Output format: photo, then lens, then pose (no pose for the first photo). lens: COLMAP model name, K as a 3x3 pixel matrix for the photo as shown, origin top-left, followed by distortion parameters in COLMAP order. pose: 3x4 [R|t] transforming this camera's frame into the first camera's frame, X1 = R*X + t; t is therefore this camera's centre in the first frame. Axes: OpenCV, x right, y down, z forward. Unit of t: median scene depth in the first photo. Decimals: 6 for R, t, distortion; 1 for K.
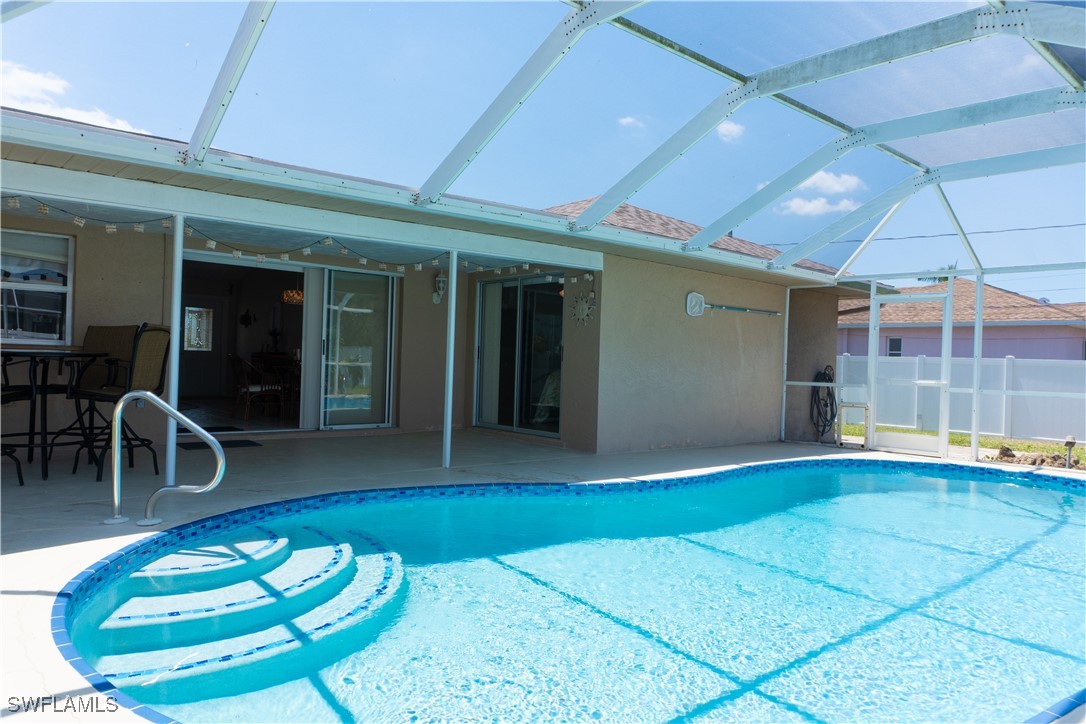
lens RADIAL K [[727.0, 0, 543.0], [0, 727.0, 360.6], [0, 0, 1]] dist [-0.007975, -0.001742]
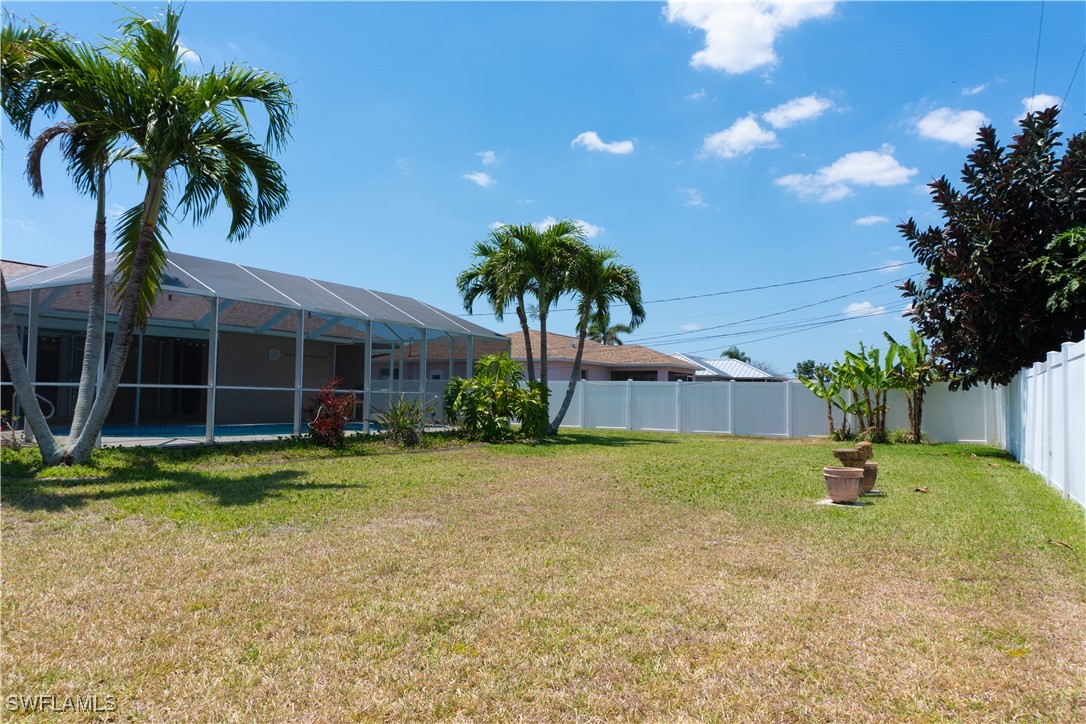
lens RADIAL K [[727.0, 0, 543.0], [0, 727.0, 360.6], [0, 0, 1]] dist [-0.007975, -0.001742]
pose [[0.946070, 0.007203, 0.323883, 0.708014], [0.001925, 0.999610, -0.027853, 0.001929], [-0.323957, 0.026974, 0.945687, -3.286658]]
